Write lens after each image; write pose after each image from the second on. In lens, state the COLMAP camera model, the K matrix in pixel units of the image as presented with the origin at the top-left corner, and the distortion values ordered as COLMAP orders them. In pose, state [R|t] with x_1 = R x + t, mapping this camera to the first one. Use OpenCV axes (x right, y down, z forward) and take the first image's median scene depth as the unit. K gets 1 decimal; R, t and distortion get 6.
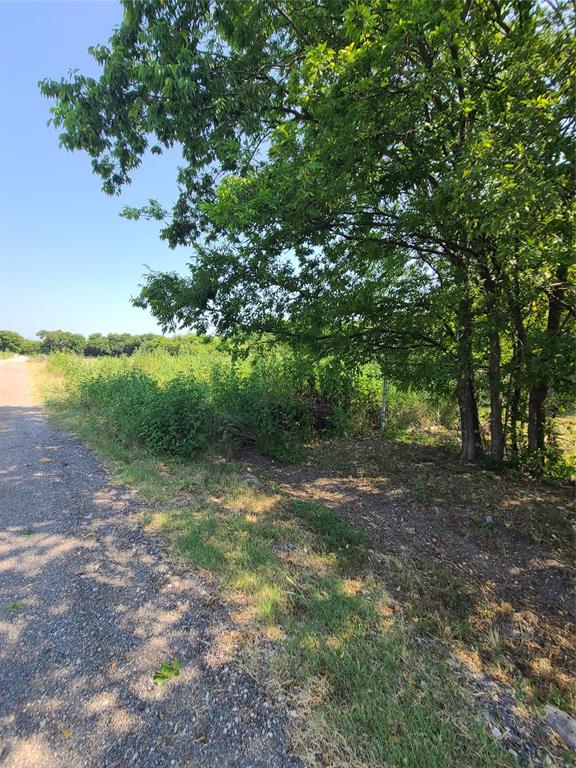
lens RADIAL K [[308.9, 0, 287.9], [0, 308.9, 383.6], [0, 0, 1]] dist [-0.004565, -0.000504]
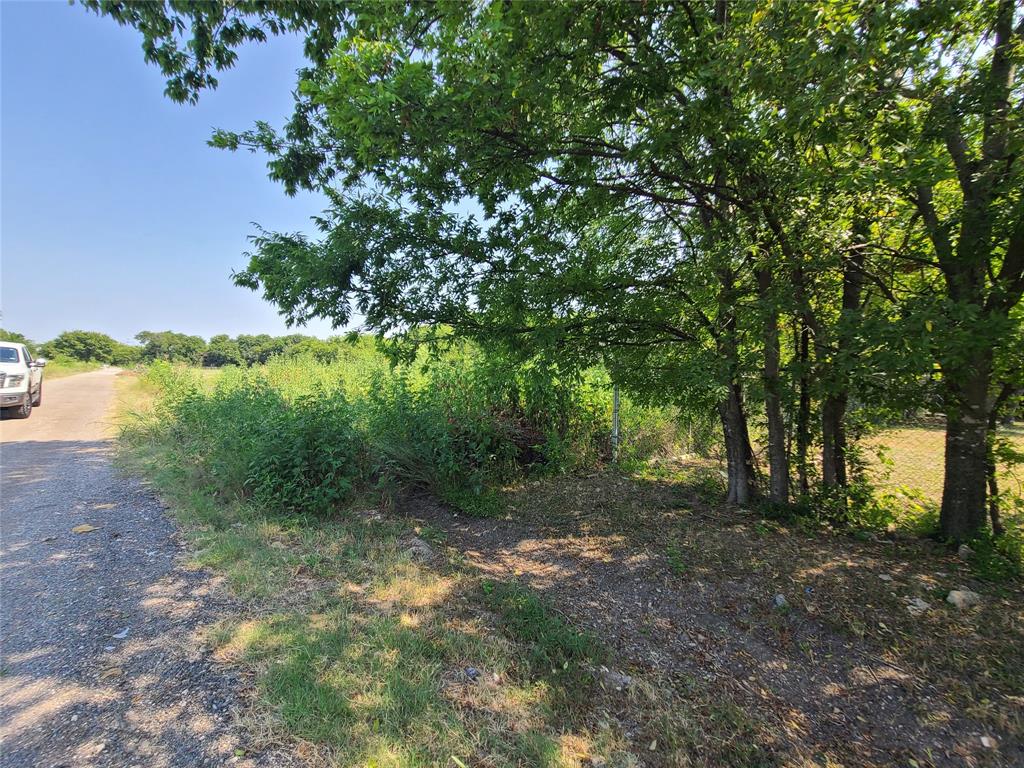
lens RADIAL K [[411.9, 0, 507.8], [0, 411.9, 391.3], [0, 0, 1]] dist [-0.004565, -0.000504]
pose [[0.998453, -0.018578, 0.052415, 0.029827], [0.019527, 0.999654, -0.017650, 0.001984], [-0.052069, 0.018646, 0.998469, 0.121983]]
